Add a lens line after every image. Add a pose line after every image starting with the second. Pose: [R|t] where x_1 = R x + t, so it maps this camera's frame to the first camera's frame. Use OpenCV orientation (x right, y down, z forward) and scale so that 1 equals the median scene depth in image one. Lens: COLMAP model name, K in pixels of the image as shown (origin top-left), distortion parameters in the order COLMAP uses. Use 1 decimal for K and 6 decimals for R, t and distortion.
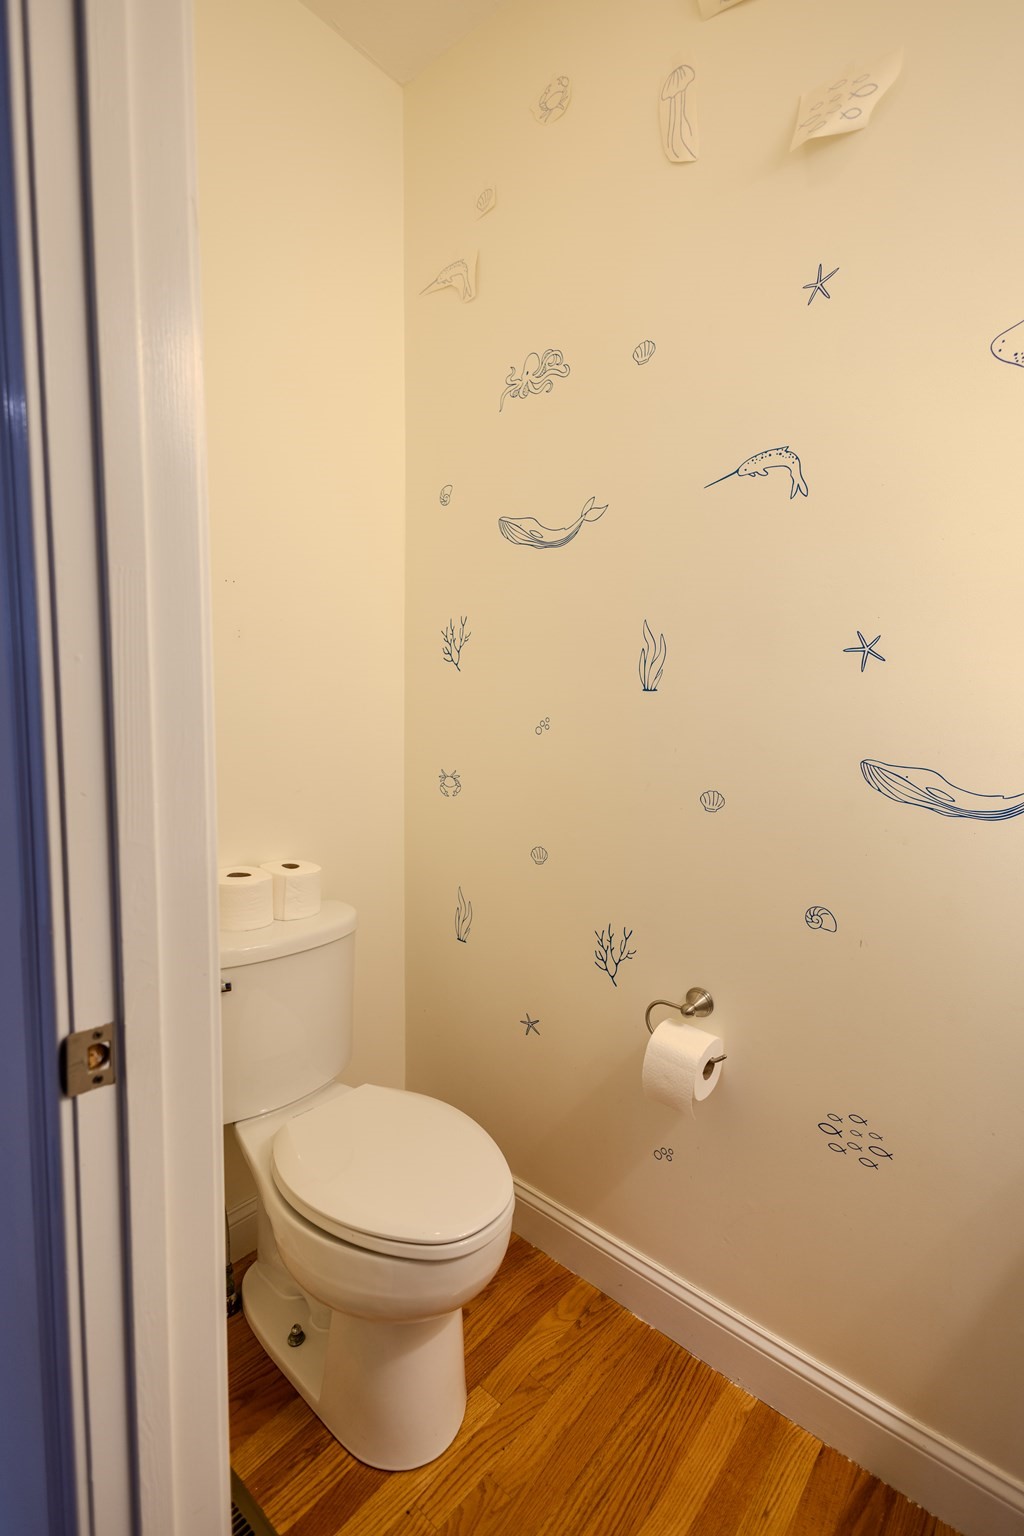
lens RADIAL K [[700.0, 0, 512.0], [0, 700.0, 768.0], [0, 0, 1]] dist [0.018001, -0.006789]
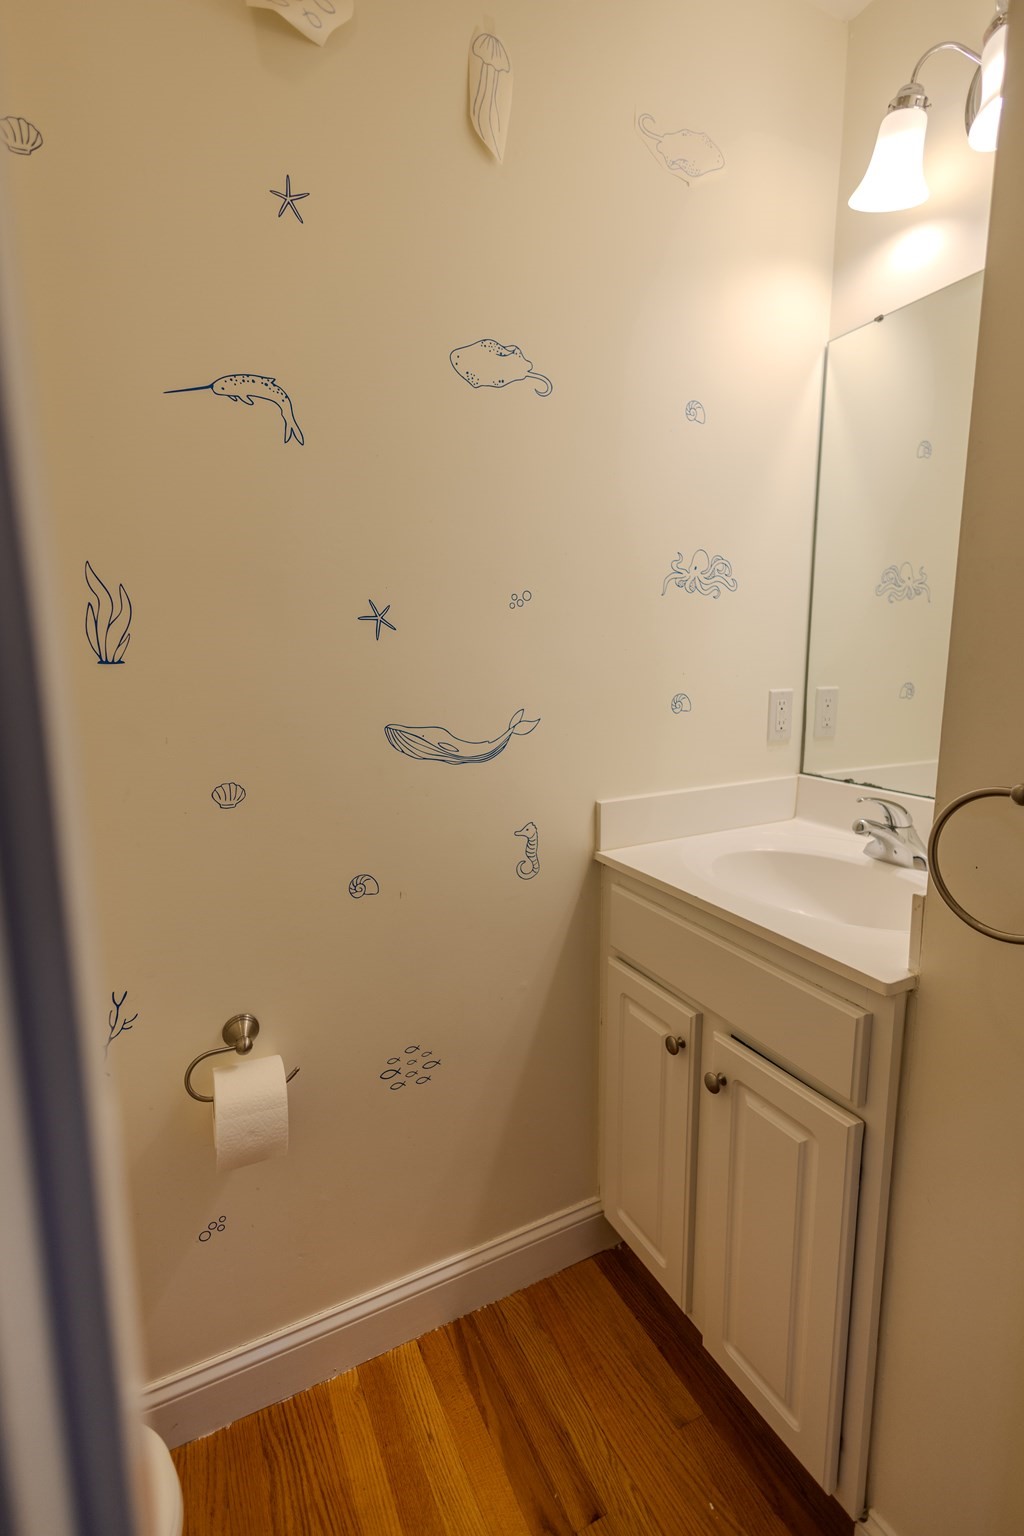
lens RADIAL K [[700.0, 0, 512.0], [0, 700.0, 768.0], [0, 0, 1]] dist [0.018001, -0.006789]
pose [[0.388418, -0.173270, 0.905047, -0.360865], [0.106675, 0.984014, 0.142607, -0.073462], [-0.915288, 0.041155, 0.400692, 0.392333]]
